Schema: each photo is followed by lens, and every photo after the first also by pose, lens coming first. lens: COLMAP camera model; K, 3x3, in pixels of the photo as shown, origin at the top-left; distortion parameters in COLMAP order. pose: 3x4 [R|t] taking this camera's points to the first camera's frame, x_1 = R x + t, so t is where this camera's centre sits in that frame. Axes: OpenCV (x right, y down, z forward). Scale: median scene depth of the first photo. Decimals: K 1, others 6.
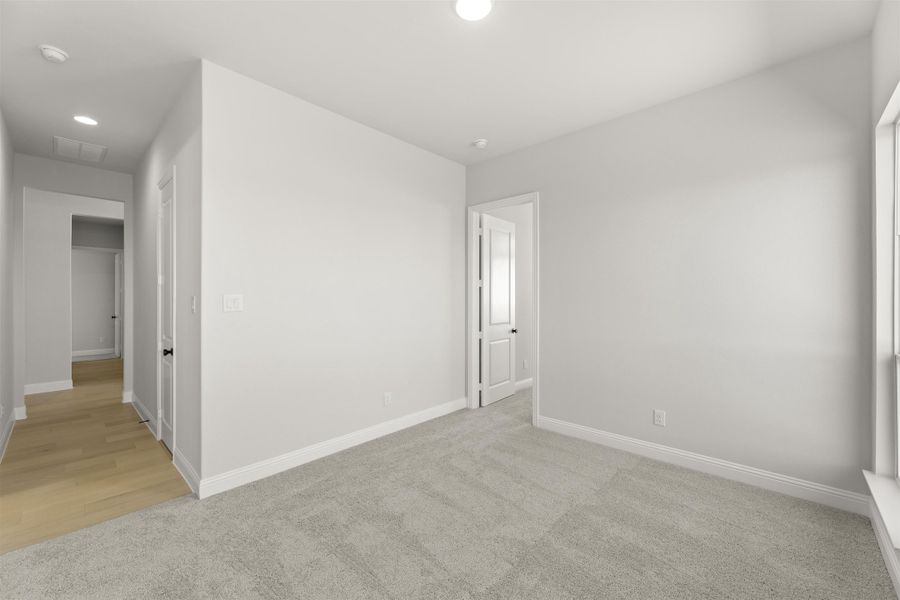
lens RADIAL K [[368.0, 0, 449.7], [0, 368.0, 296.5], [0, 0, 1]] dist [0.001650, -0.000433]
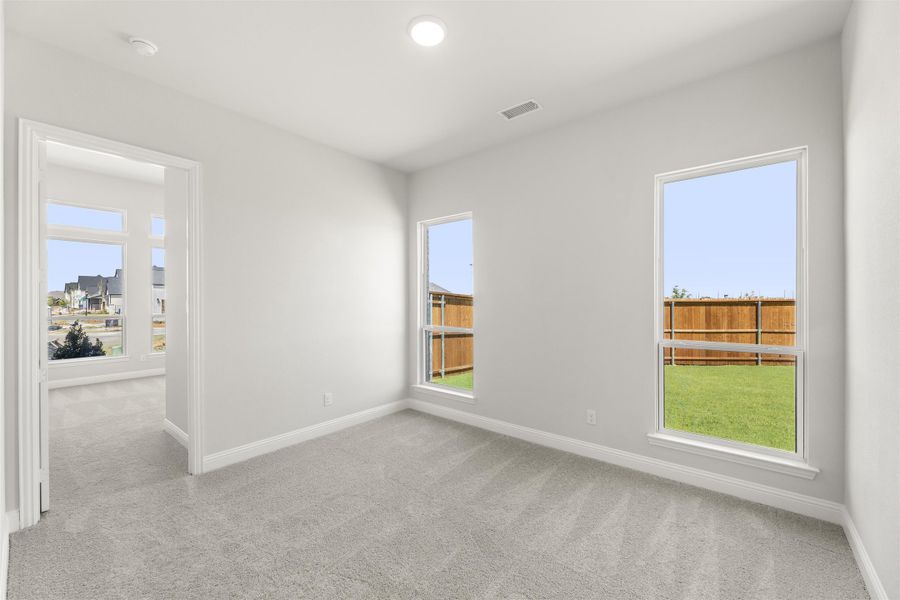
lens RADIAL K [[368.0, 0, 449.1], [0, 368.0, 301.4], [0, 0, 1]] dist [0.001650, -0.000433]
pose [[-0.063325, -0.001556, 0.997992, -0.606775], [0.001304, 0.999998, 0.001642, 0.000613], [-0.997992, 0.001405, -0.063323, 0.594575]]
